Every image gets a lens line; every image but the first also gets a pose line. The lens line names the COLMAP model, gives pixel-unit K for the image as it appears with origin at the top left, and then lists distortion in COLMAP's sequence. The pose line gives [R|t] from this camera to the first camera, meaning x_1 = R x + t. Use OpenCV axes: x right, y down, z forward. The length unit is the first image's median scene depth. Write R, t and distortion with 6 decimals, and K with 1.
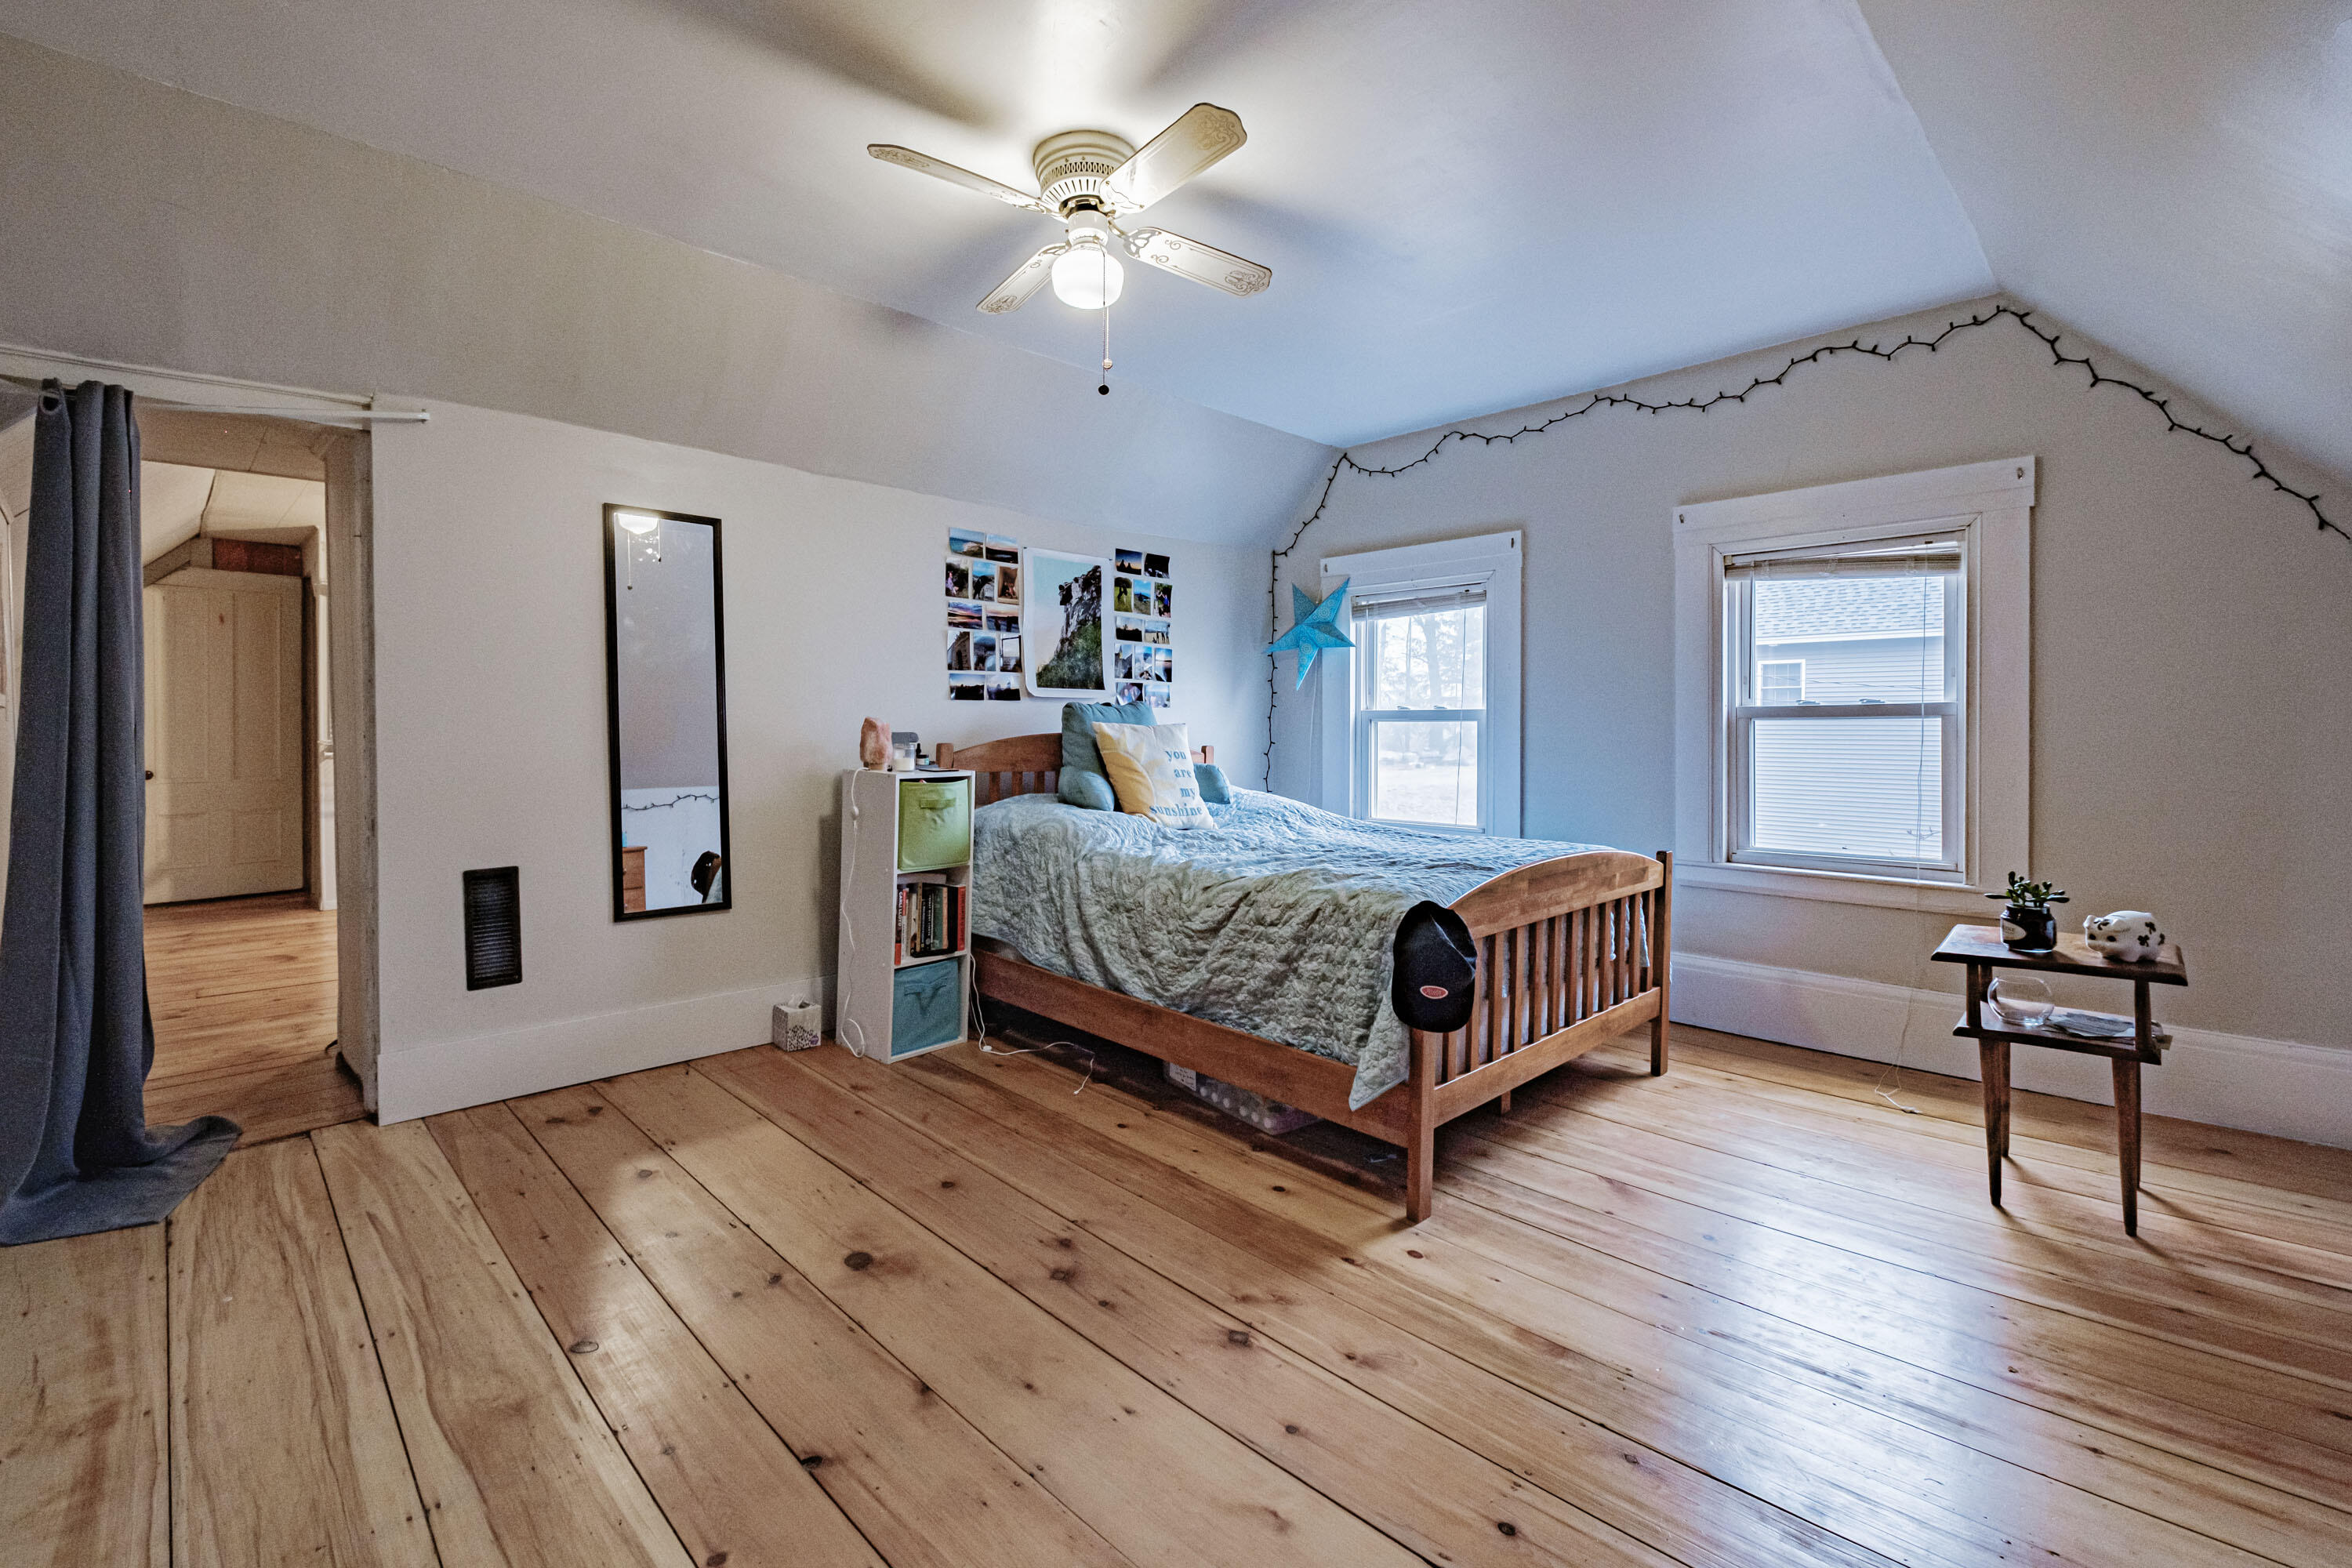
lens RADIAL K [[1041.6, 0, 1166.6], [0, 1041.6, 738.1], [0, 0, 1]] dist [0.001388, -0.000008]
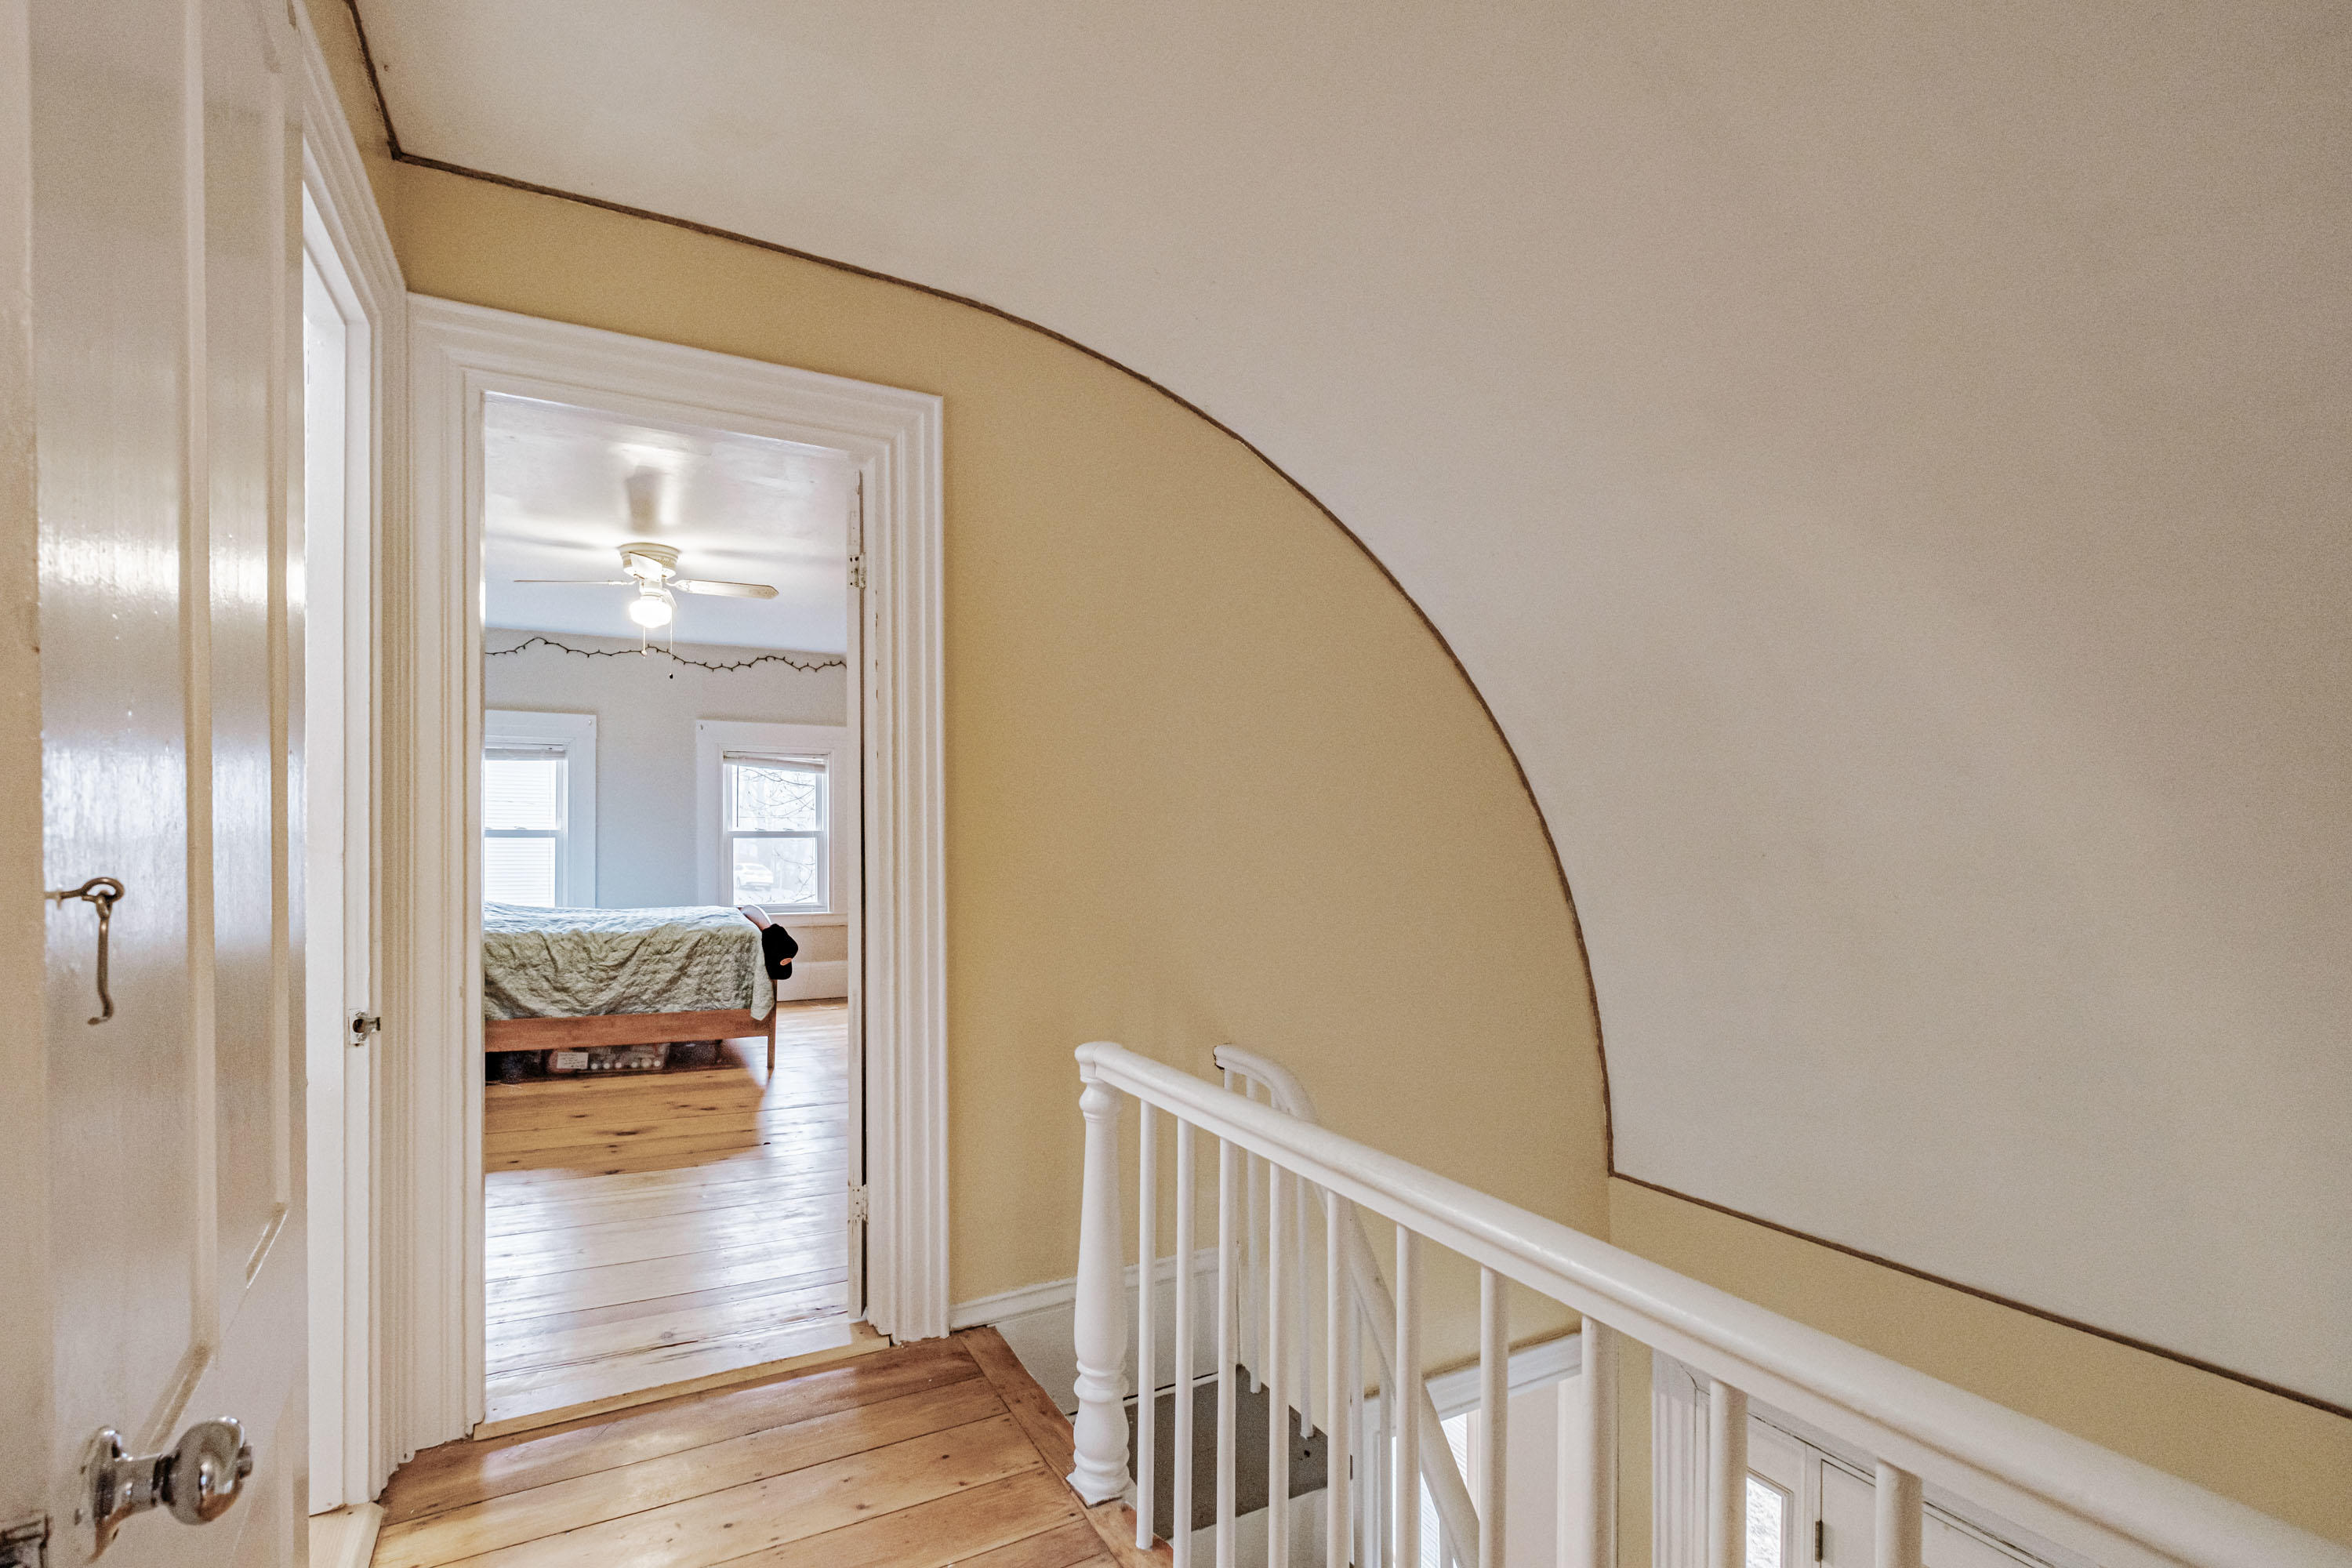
lens RADIAL K [[1041.6, 0, 1151.4], [0, 1041.6, 837.6], [0, 0, 1]] dist [0.001388, -0.000008]
pose [[0.268767, -0.004966, 0.963193, -1.394390], [0.001372, 0.999988, 0.004773, -0.034067], [-0.963204, 0.000039, 0.268770, -0.323293]]
